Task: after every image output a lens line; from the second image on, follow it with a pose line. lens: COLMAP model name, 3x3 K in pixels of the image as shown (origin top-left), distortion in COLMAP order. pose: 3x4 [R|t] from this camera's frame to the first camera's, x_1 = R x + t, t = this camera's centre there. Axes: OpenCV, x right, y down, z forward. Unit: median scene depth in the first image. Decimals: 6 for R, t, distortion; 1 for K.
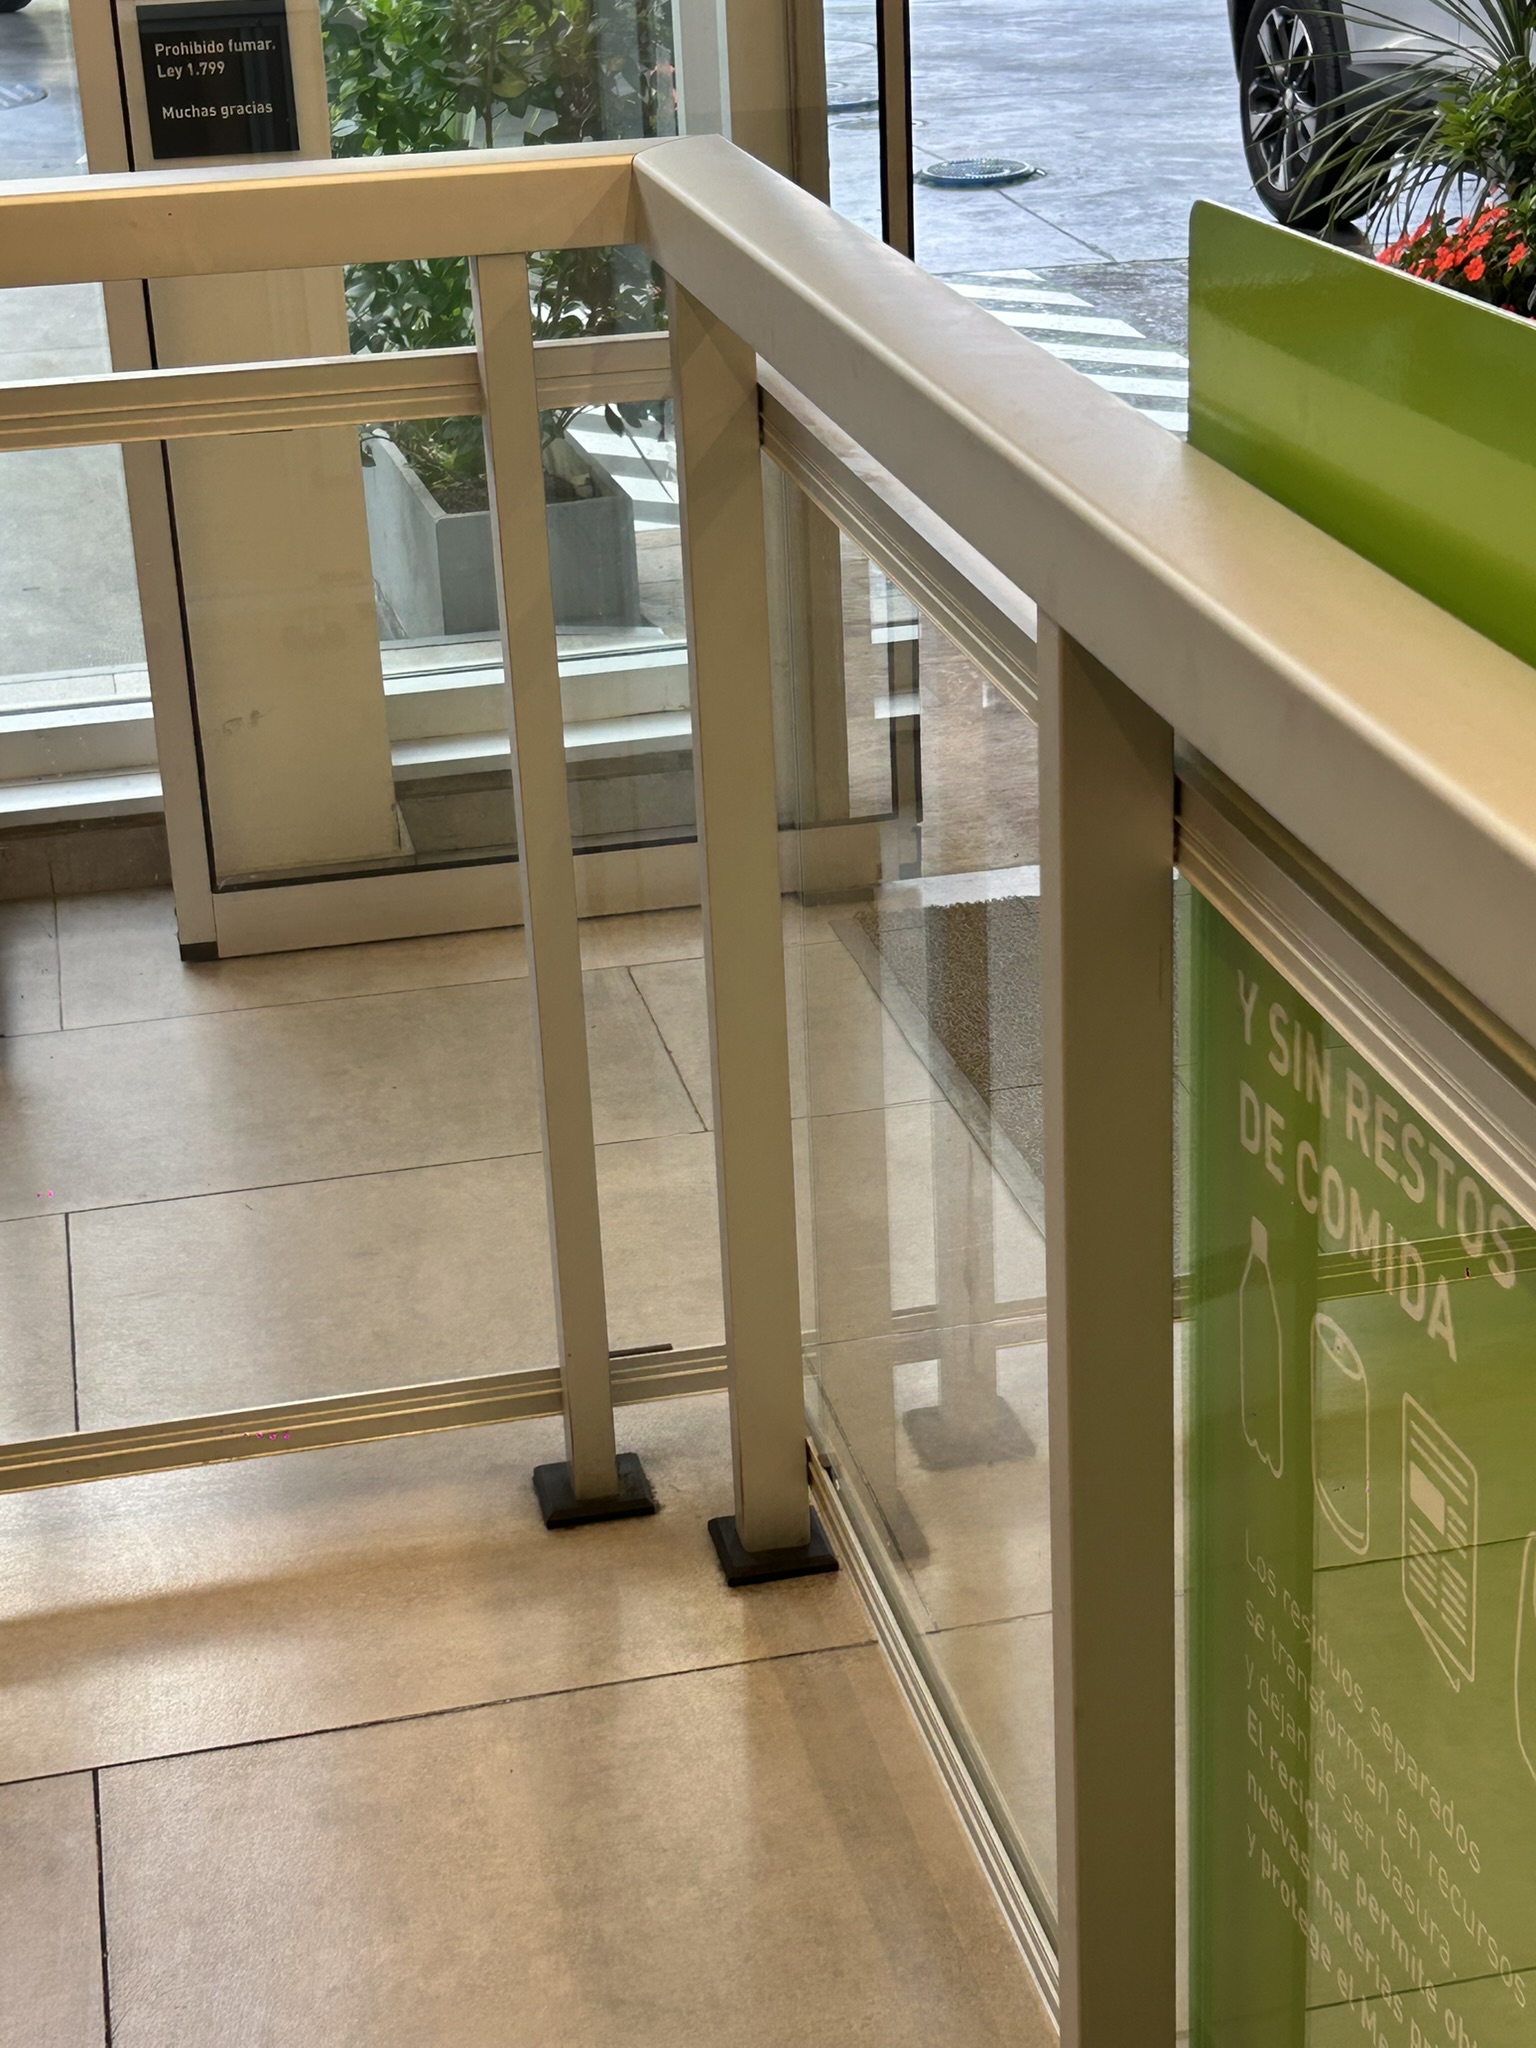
lens RADIAL K [[3368.7, 0, 786.5], [0, 3368.7, 1016.1], [0, 0, 1]] dist [0.022319, 0.000000]
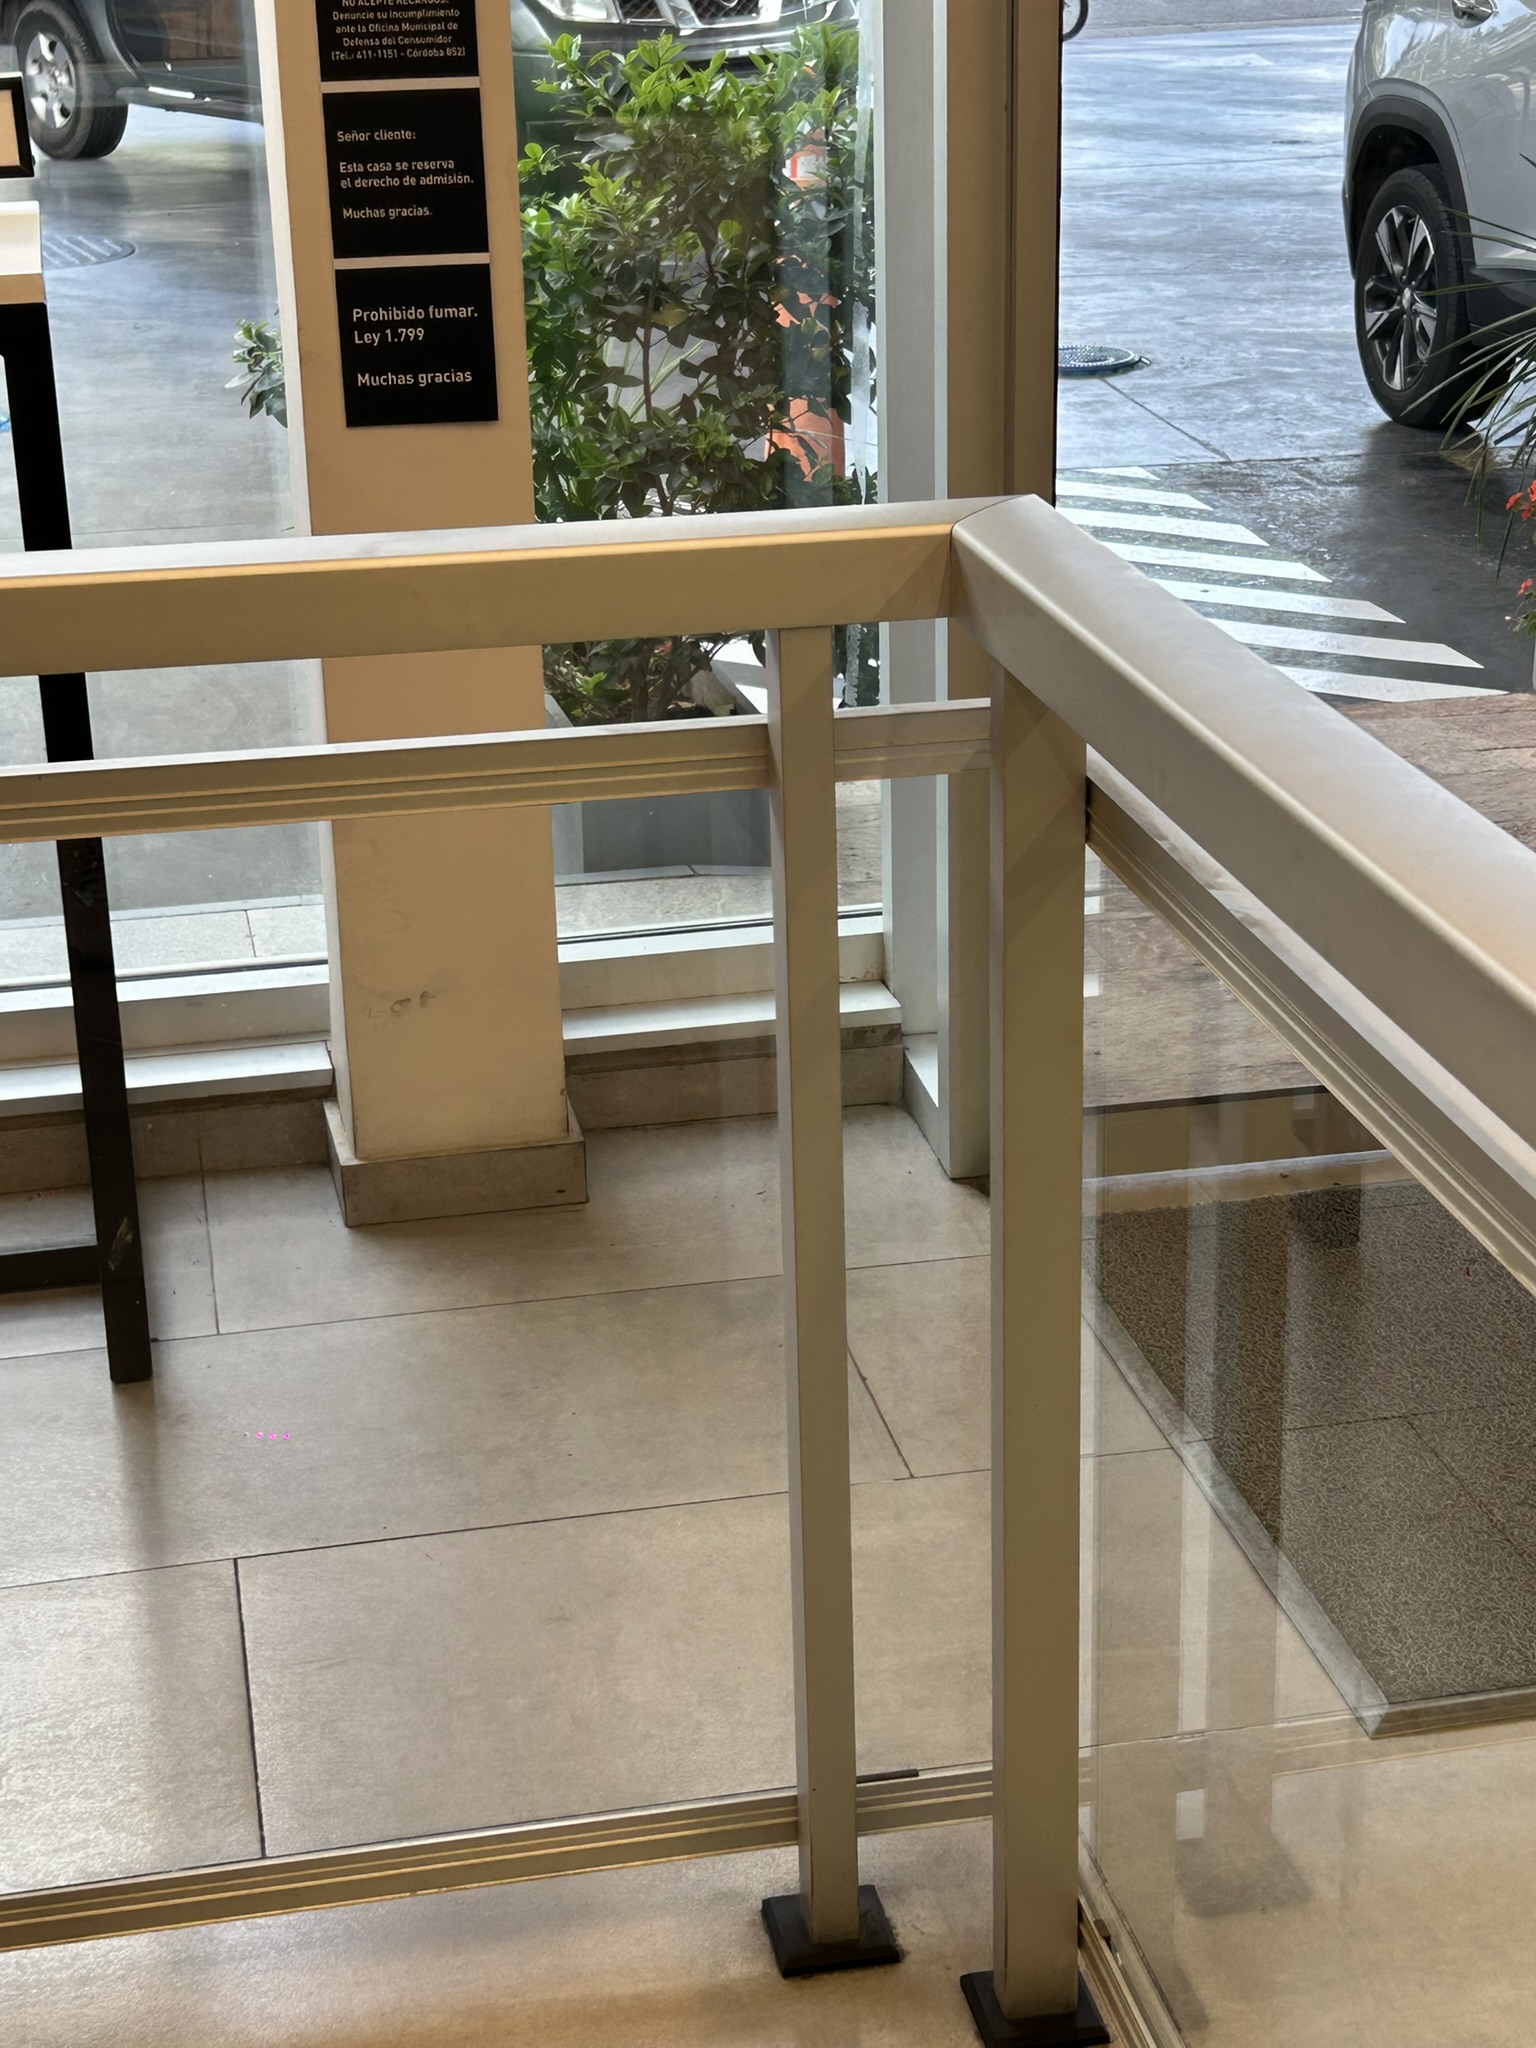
lens RADIAL K [[3368.7, 0, 764.1], [0, 3368.7, 1041.8], [0, 0, 1]] dist [0.022319, 0.000000]
pose [[0.999550, 0.024565, -0.017215, -0.064935], [-0.025118, 0.999150, -0.032691, -0.069474], [0.016398, 0.033109, 0.999317, 0.074186]]
